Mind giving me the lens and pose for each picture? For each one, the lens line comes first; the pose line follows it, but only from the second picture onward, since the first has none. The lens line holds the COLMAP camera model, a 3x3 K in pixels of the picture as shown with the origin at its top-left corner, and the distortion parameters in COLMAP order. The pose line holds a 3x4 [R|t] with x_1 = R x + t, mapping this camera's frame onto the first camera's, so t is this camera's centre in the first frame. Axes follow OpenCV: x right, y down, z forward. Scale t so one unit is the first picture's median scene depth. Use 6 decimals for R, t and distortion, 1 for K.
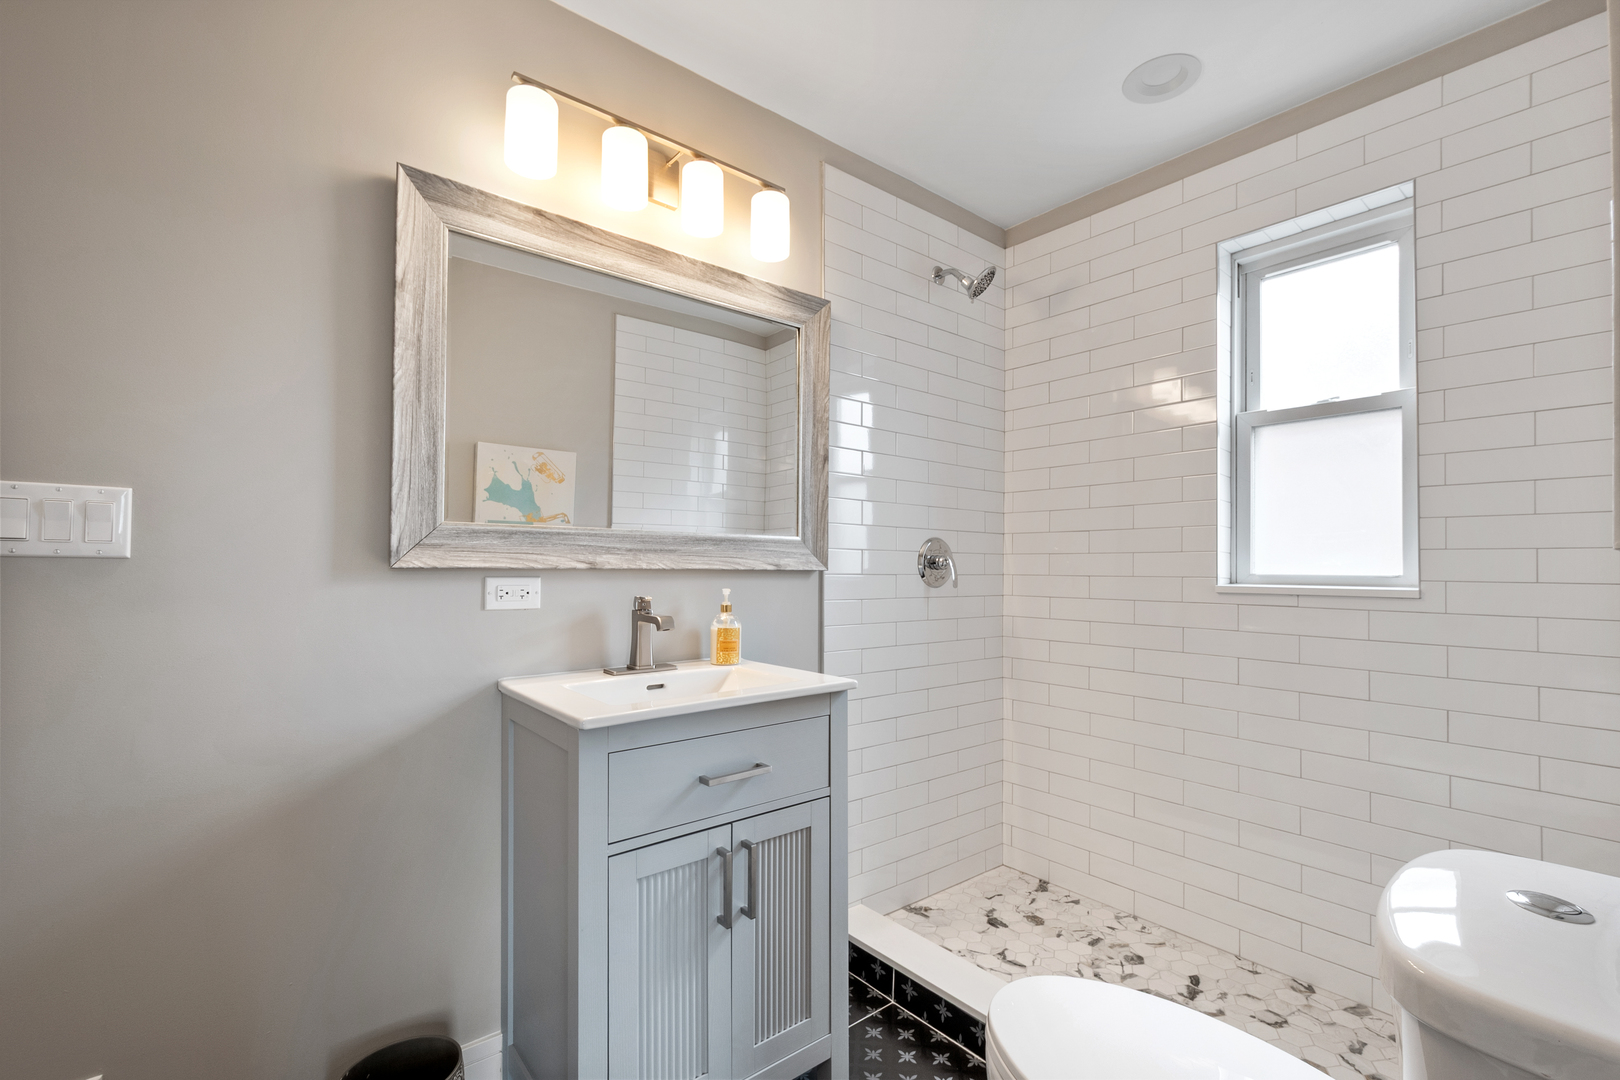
lens RADIAL K [[707.1, 0, 823.9], [0, 707.1, 558.1], [0, 0, 1]] dist [0.002782, -0.000098]
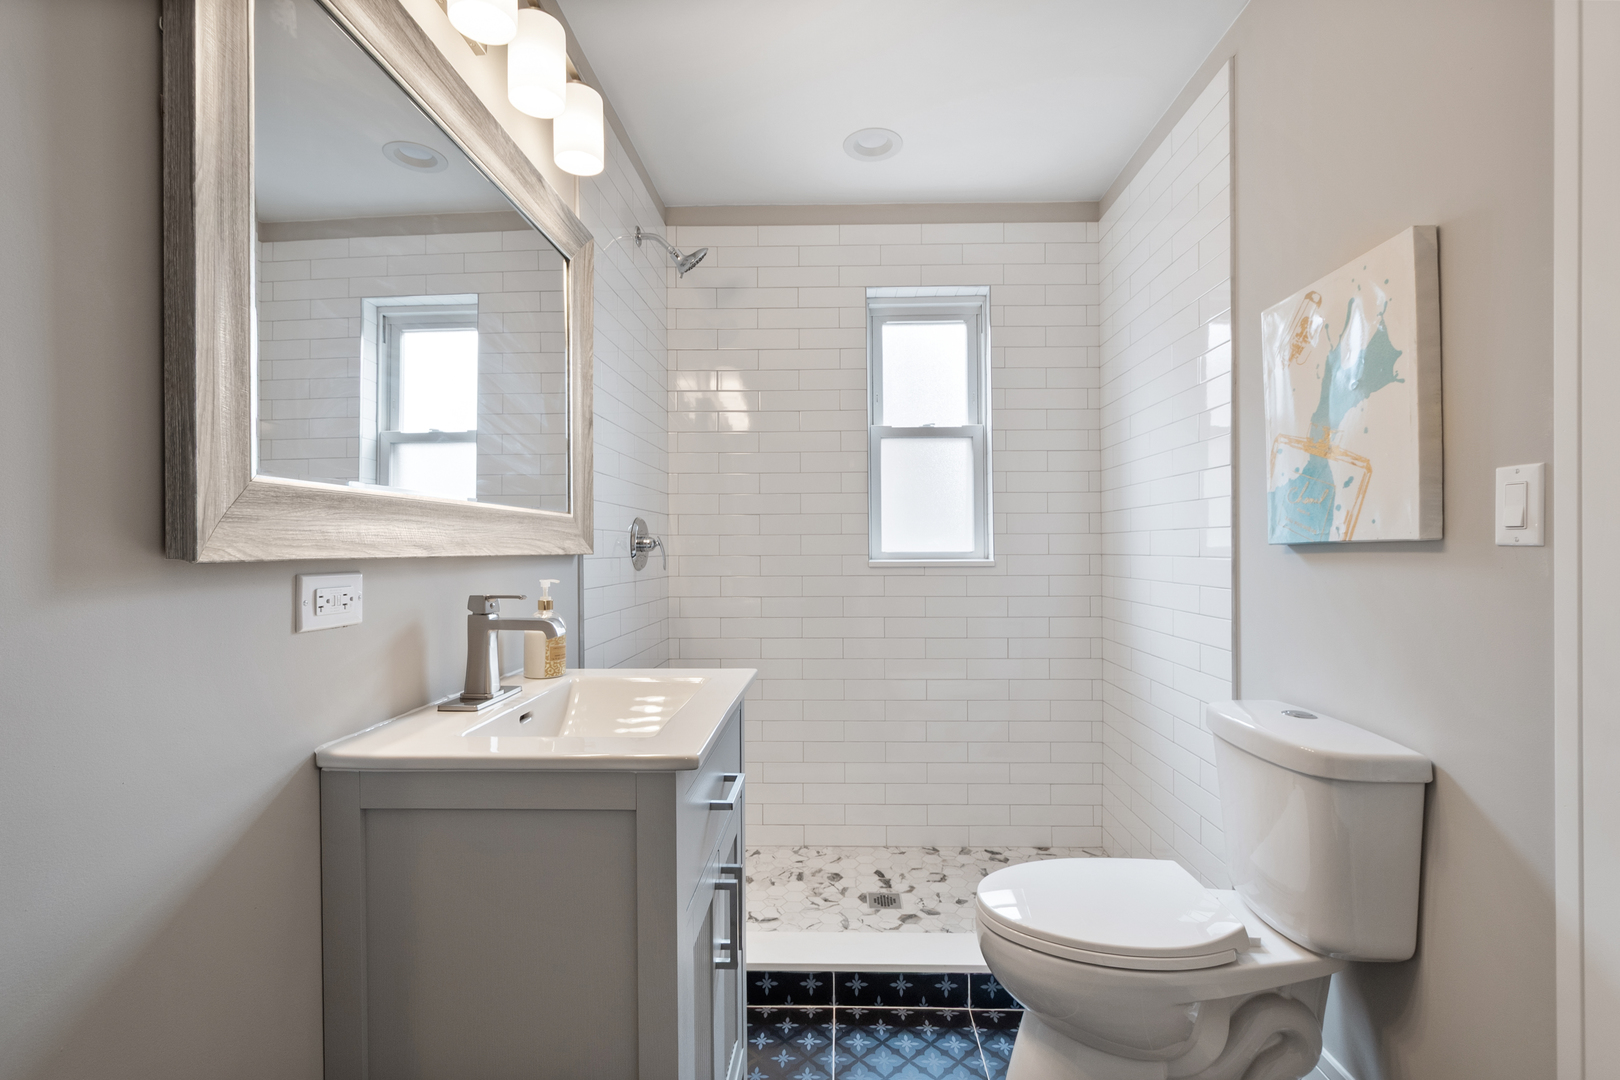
lens RADIAL K [[720.3, 0, 816.5], [0, 720.3, 545.5], [0, 0, 1]] dist [0.001202, -0.000106]
pose [[0.658624, -0.006755, 0.752442, -0.527808], [-0.003050, 0.999928, 0.011646, -0.004212], [-0.752466, -0.009965, 0.658556, 0.251930]]
